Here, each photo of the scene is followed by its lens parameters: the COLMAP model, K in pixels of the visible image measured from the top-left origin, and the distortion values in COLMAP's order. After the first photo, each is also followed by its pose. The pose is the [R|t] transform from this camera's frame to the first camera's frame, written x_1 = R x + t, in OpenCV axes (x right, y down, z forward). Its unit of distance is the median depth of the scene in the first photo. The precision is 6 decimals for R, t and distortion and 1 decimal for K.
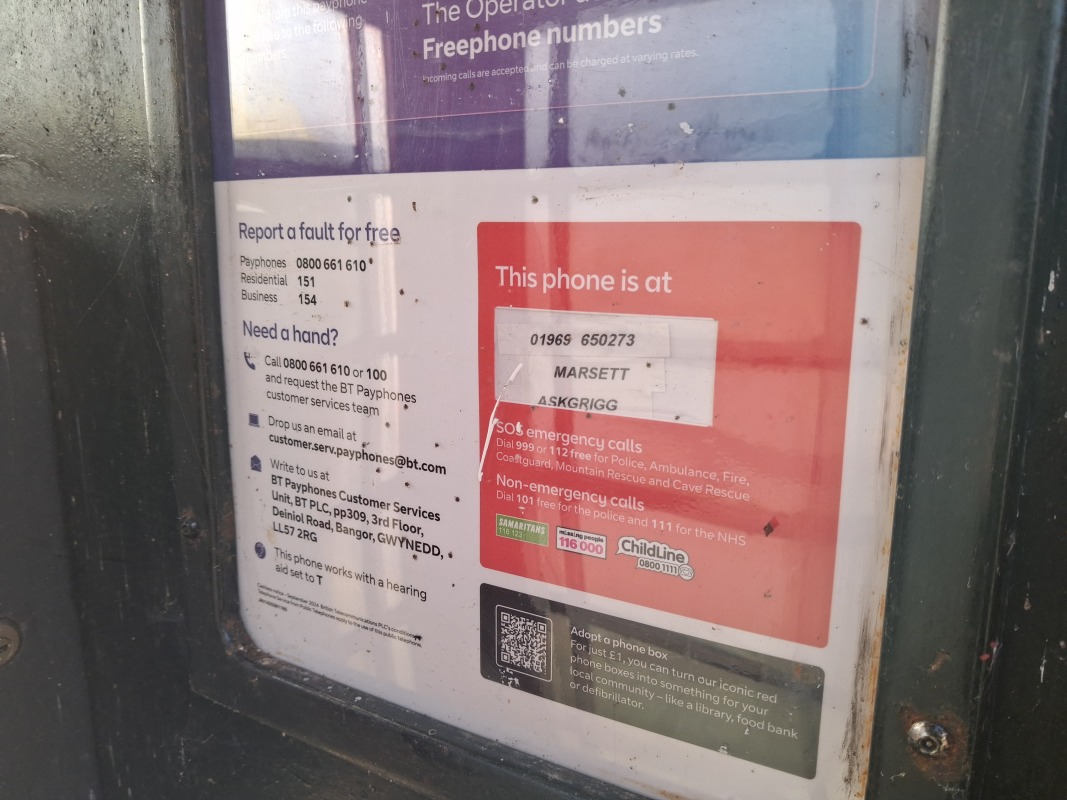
lens RADIAL K [[847.0, 0, 535.2], [0, 847.0, 386.7], [0, 0, 1]] dist [0.003689, 0.000724]
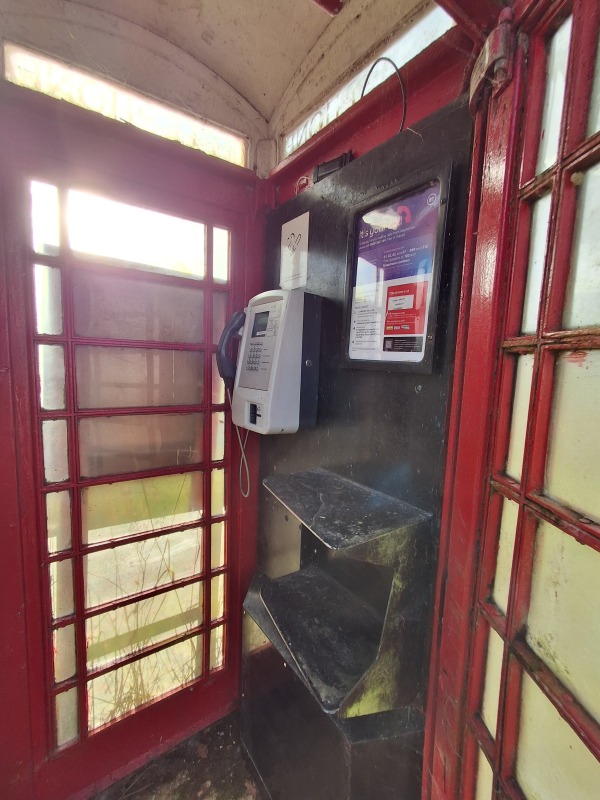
lens RADIAL K [[363.8, 0, 300.0], [0, 363.8, 400.0], [0, 0, 1]] dist [0.000034, -0.000001]
pose [[0.914171, 0.087023, -0.395876, 0.576879], [-0.120293, 0.990926, -0.059955, 1.065064], [0.387066, 0.102431, 0.916345, -2.149080]]
